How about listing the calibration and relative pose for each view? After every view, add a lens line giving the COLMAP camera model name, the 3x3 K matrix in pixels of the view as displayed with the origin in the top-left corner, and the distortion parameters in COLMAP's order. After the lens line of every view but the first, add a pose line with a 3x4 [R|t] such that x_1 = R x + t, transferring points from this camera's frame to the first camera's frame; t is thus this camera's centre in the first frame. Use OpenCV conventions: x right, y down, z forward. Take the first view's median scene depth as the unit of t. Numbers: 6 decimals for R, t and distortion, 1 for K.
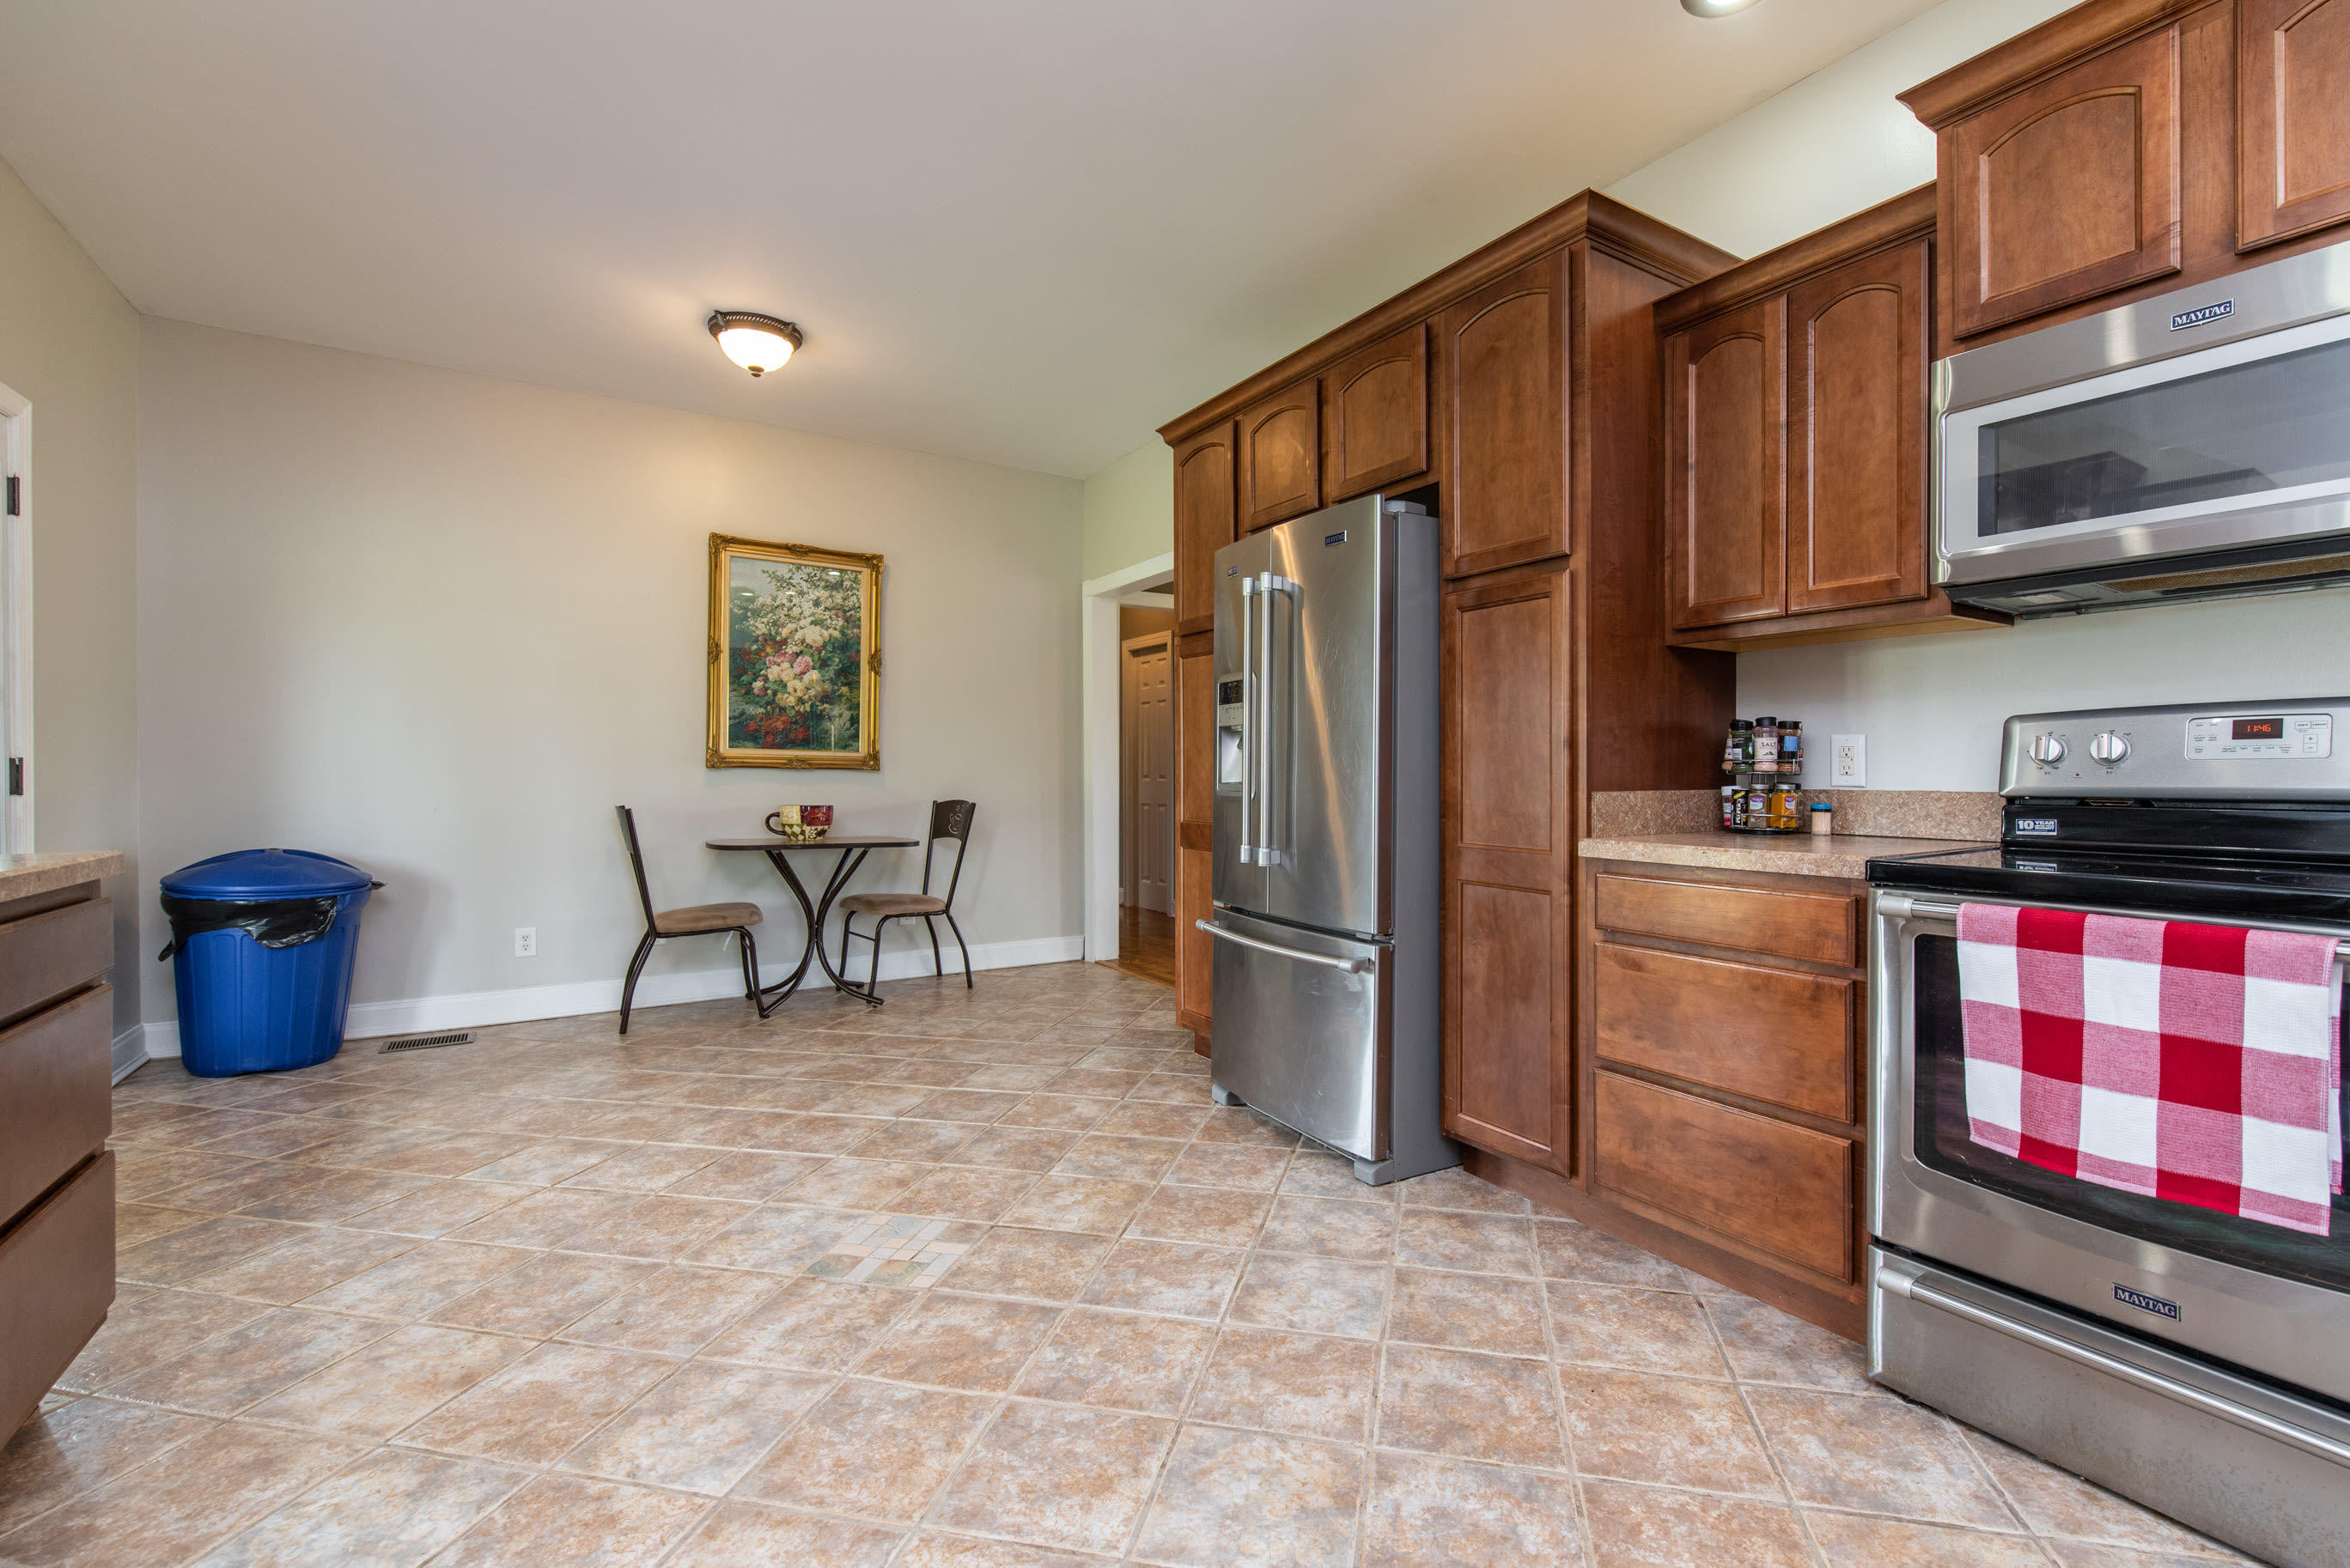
lens RADIAL K [[1019.3, 0, 1233.1], [0, 1019.3, 775.0], [0, 0, 1]] dist [0.000579, 0.000104]
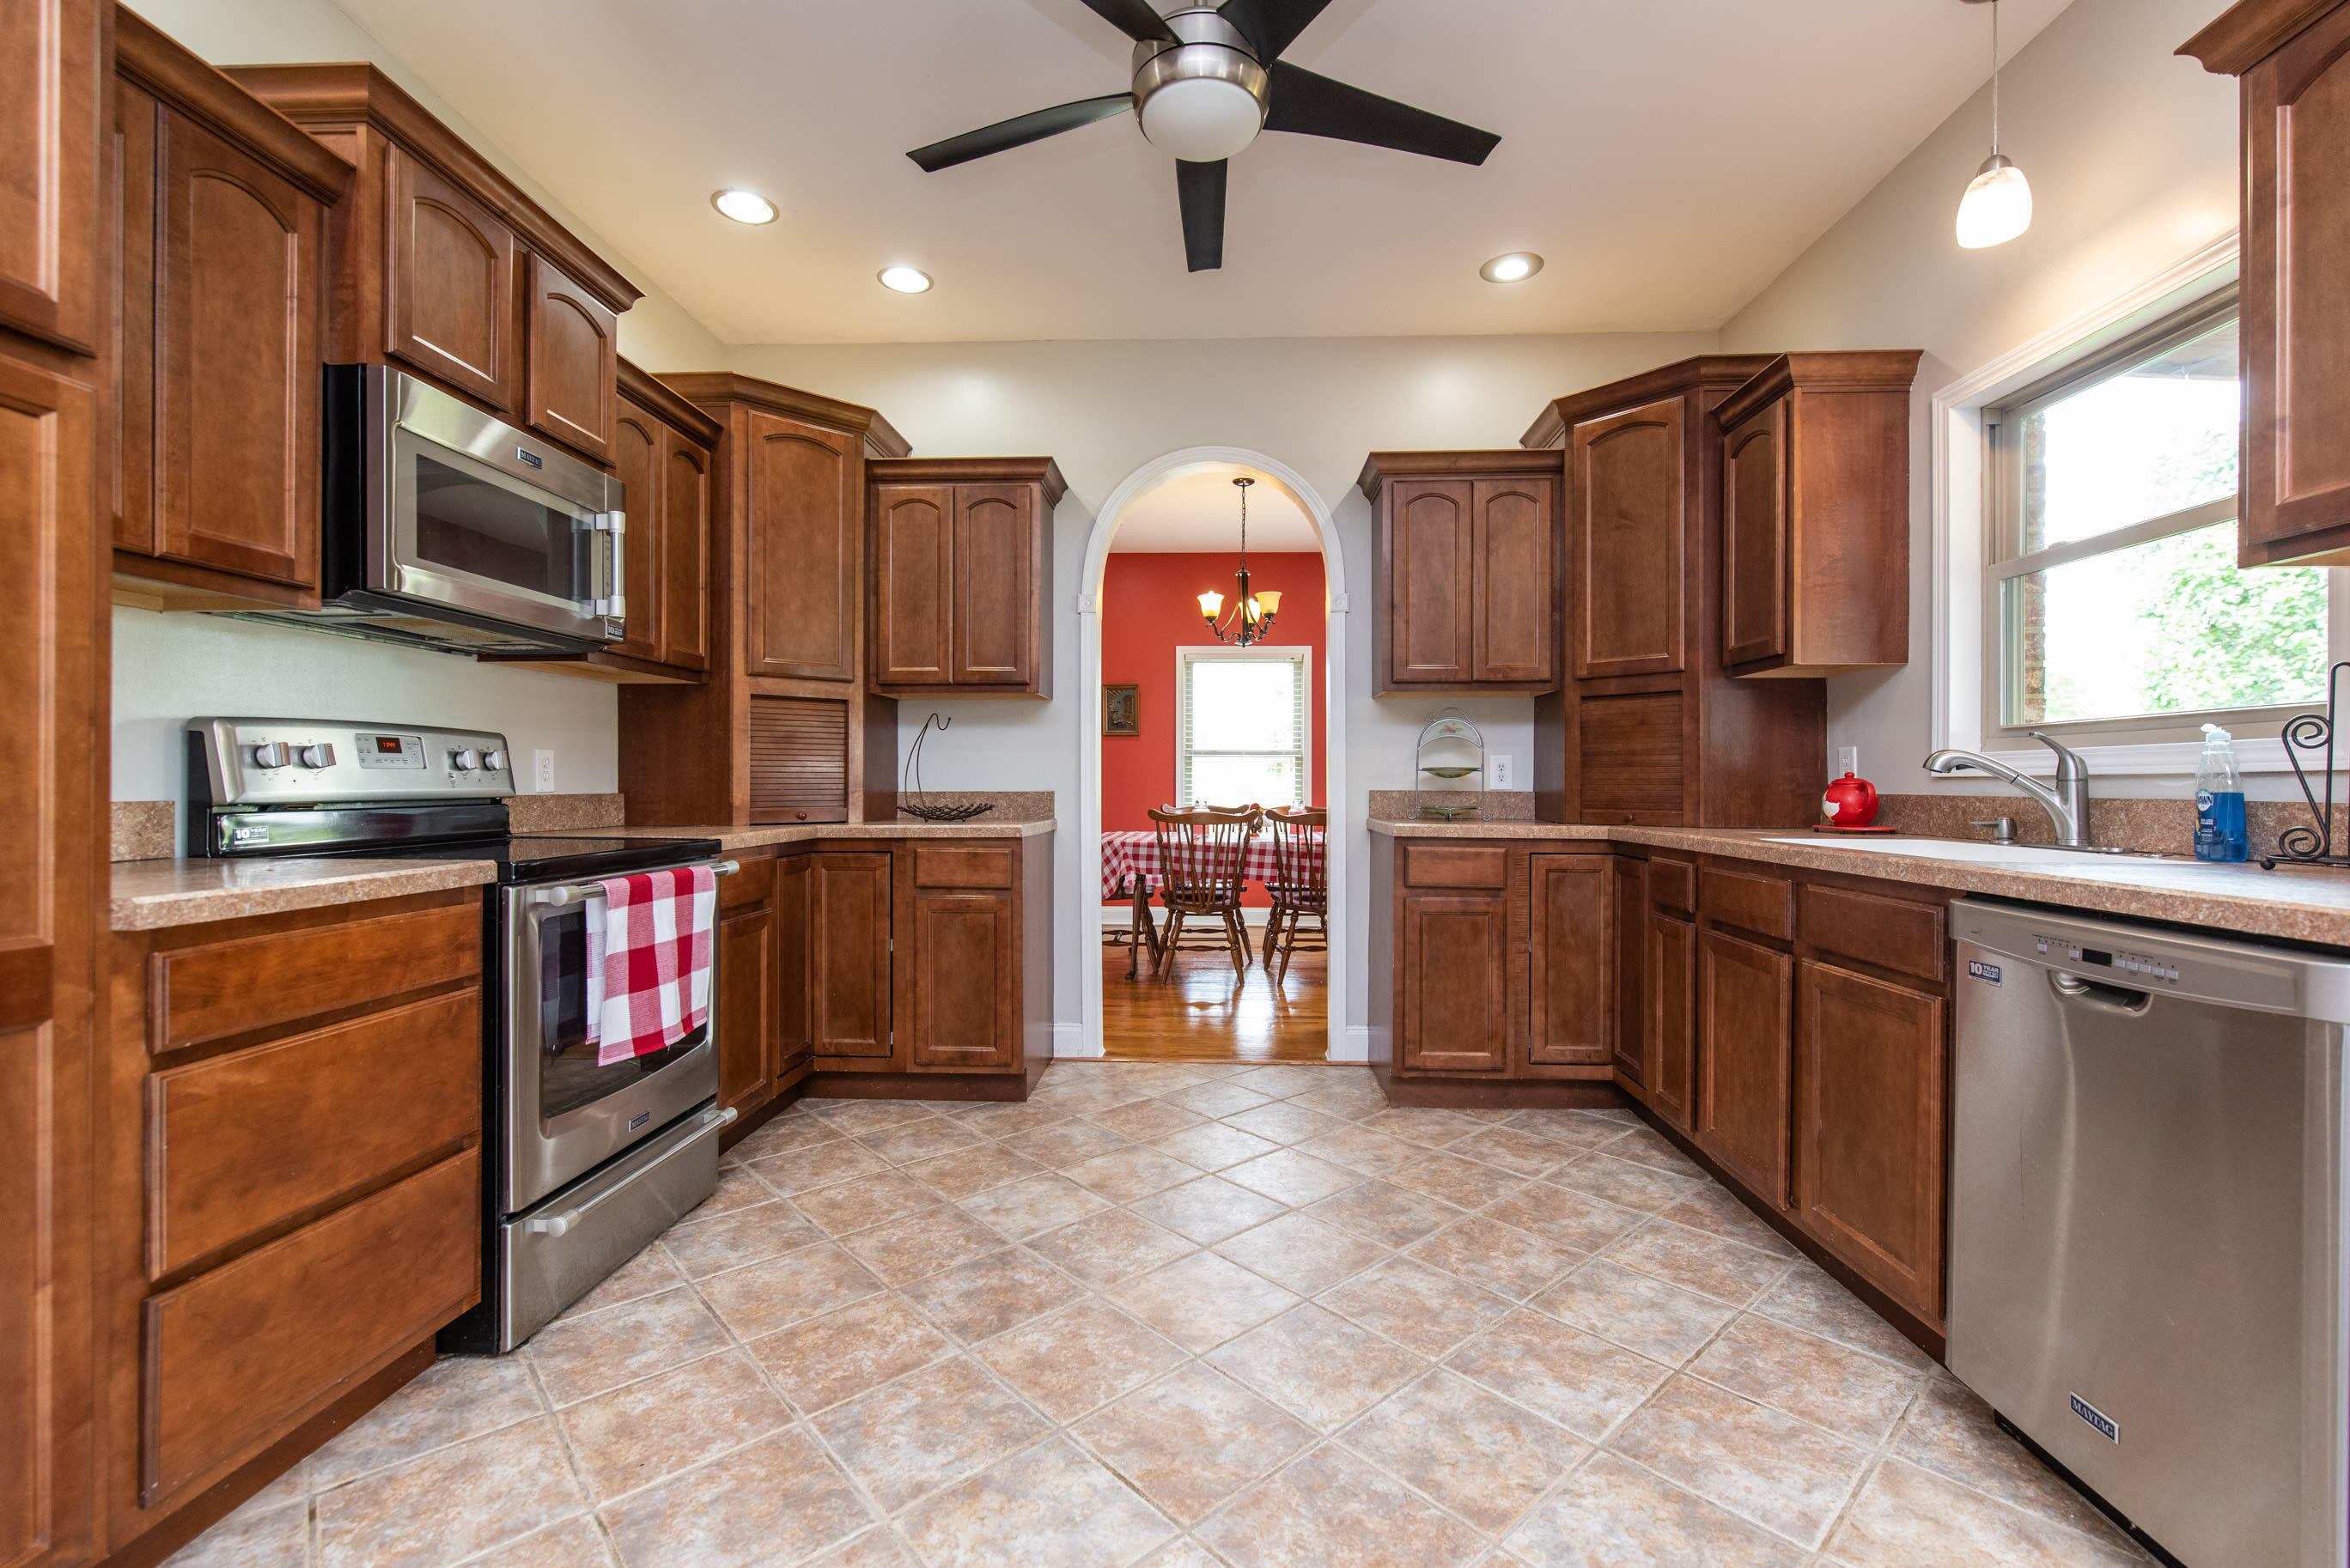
lens RADIAL K [[1019.3, 0, 1180.4], [0, 1019.3, 785.5], [0, 0, 1]] dist [0.000579, 0.000104]
pose [[-0.806393, -0.000739, 0.591380, -0.641283], [-0.001080, 0.999999, -0.000223, 0.005689], [-0.591379, -0.000818, -0.806393, 1.649236]]
